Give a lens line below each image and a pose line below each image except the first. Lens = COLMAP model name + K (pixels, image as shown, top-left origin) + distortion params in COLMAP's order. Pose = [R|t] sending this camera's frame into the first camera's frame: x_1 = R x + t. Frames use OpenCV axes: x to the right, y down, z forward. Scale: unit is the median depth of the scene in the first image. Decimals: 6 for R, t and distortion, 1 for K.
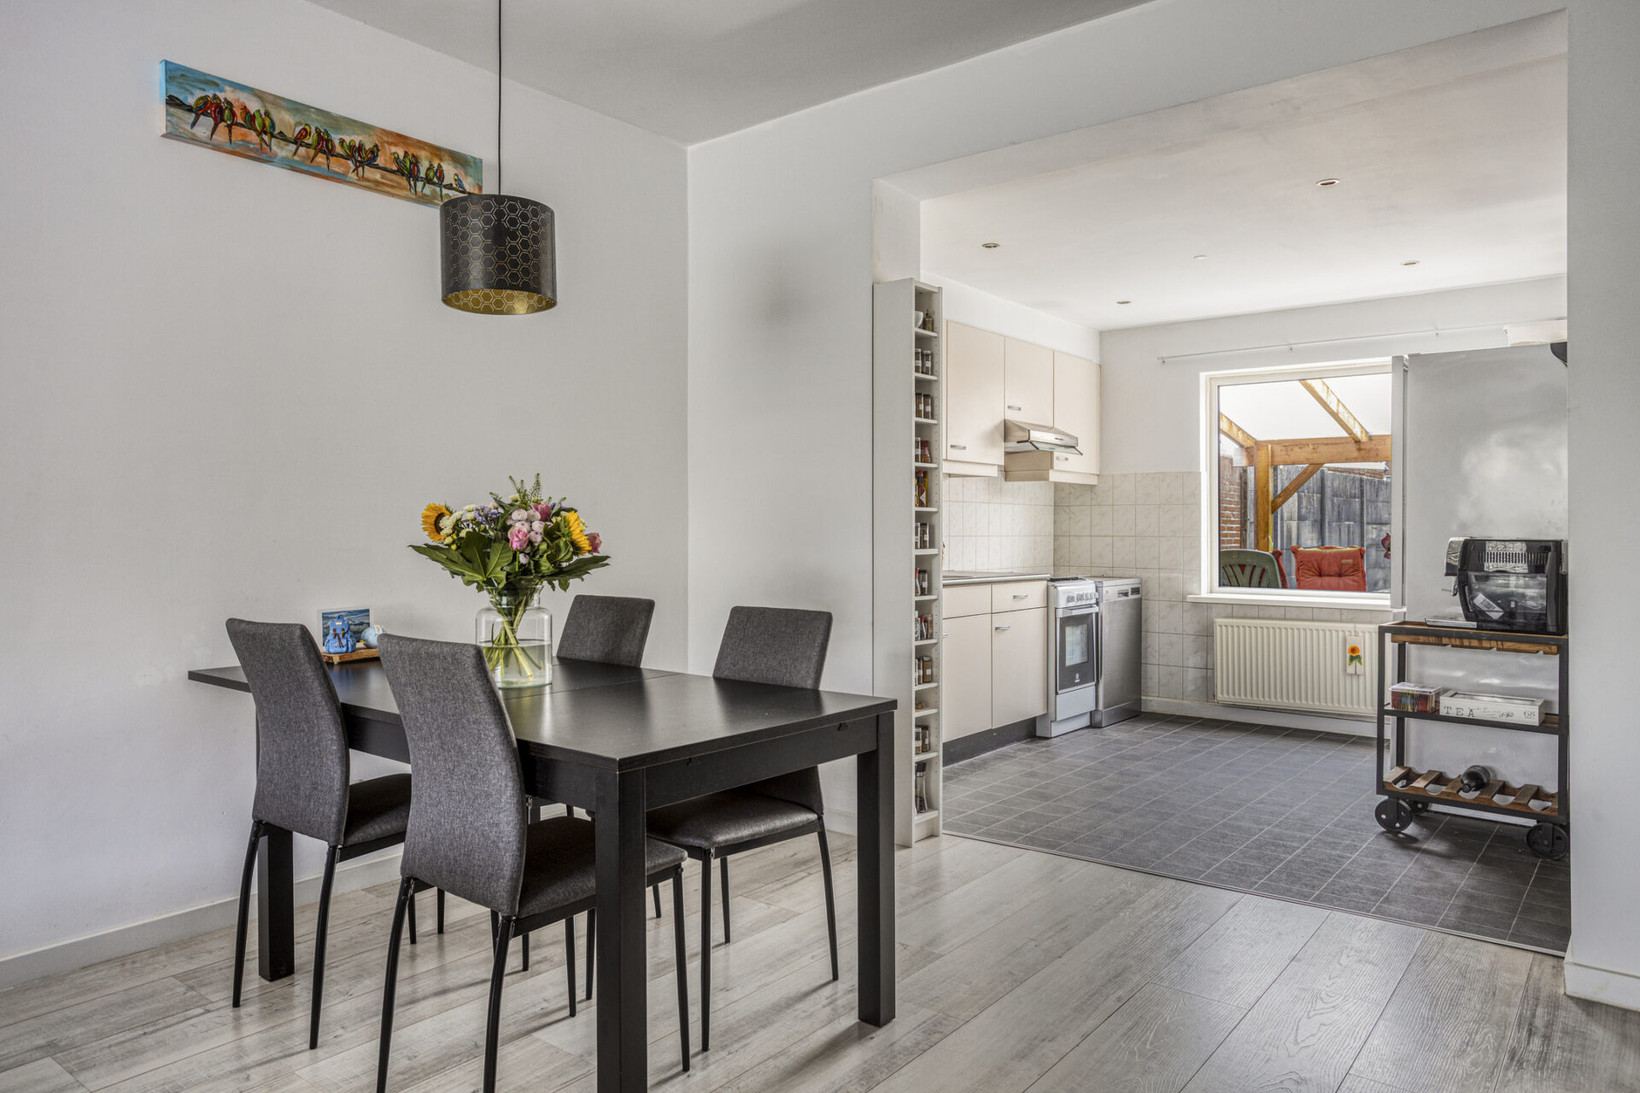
lens RADIAL K [[1083.5, 0, 850.7], [0, 1083.5, 516.2], [0, 0, 1]] dist [0.044149, -0.000994]
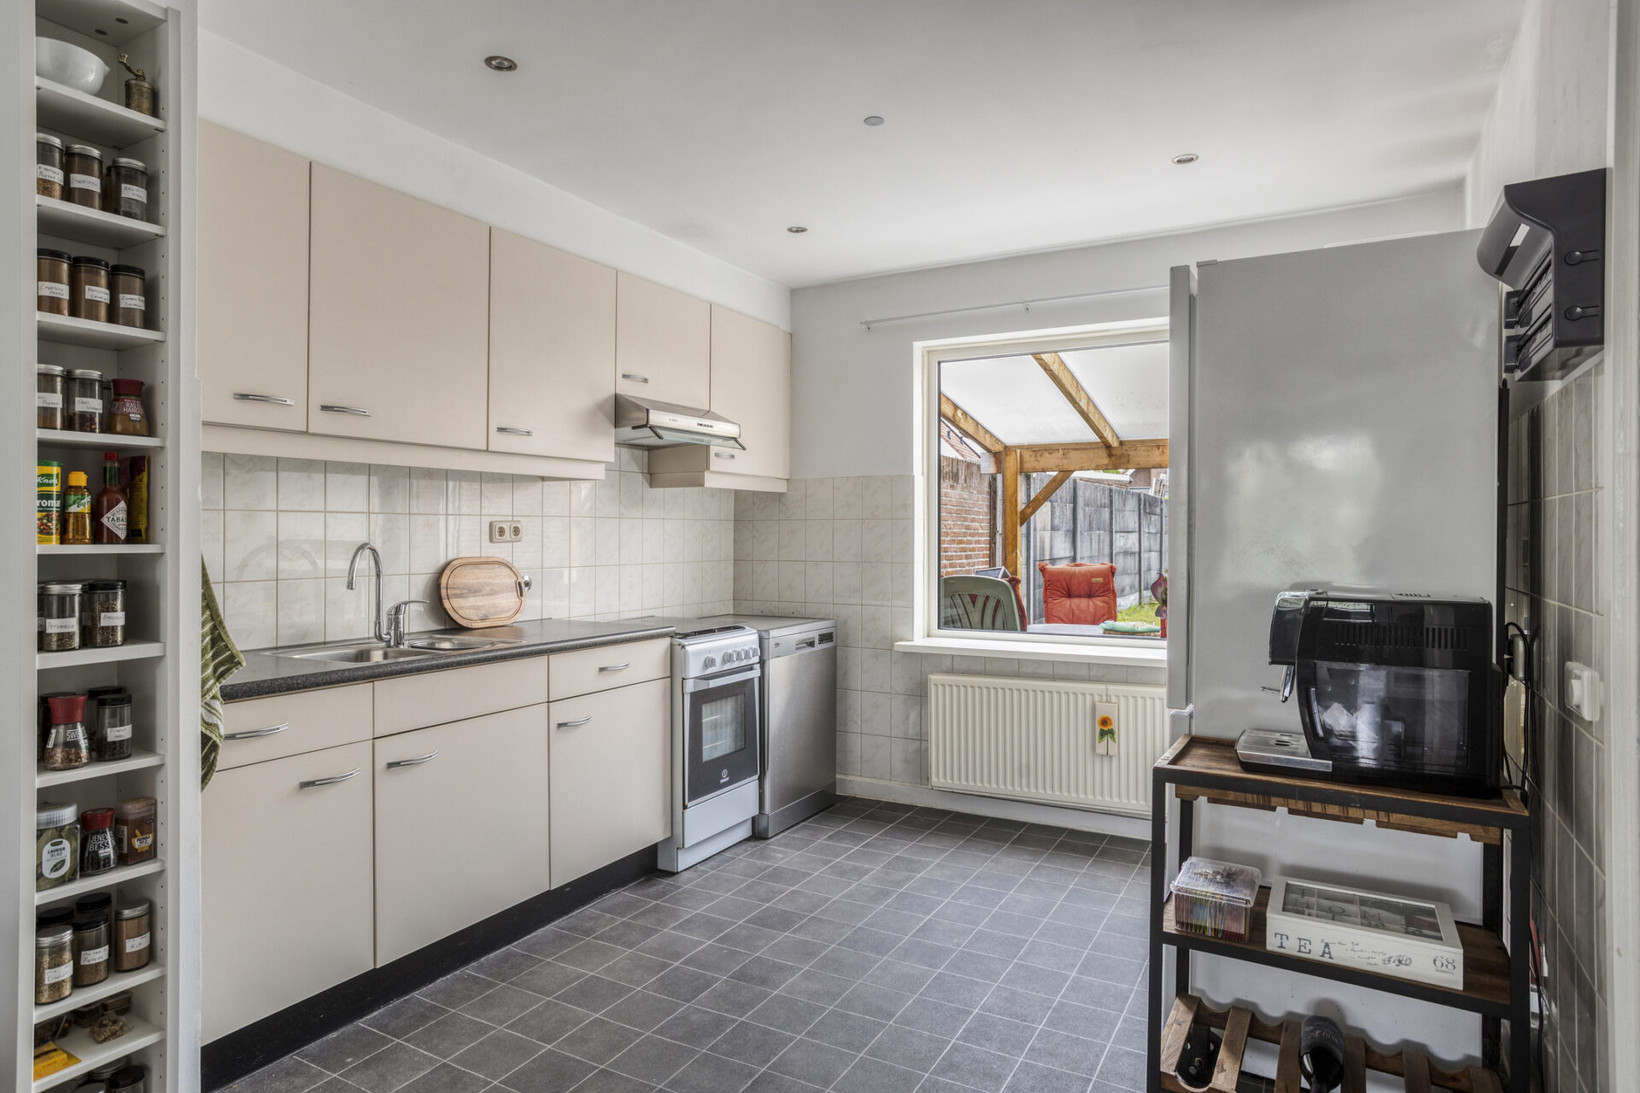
lens RADIAL K [[963.1, 0, 812.8], [0, 963.1, 539.9], [0, 0, 1]] dist [-0.008076, 0.003645]
pose [[0.990454, -0.004964, 0.137753, 0.173419], [0.002394, 0.999820, 0.018813, -0.009830], [-0.137822, -0.018304, 0.990288, 0.381582]]
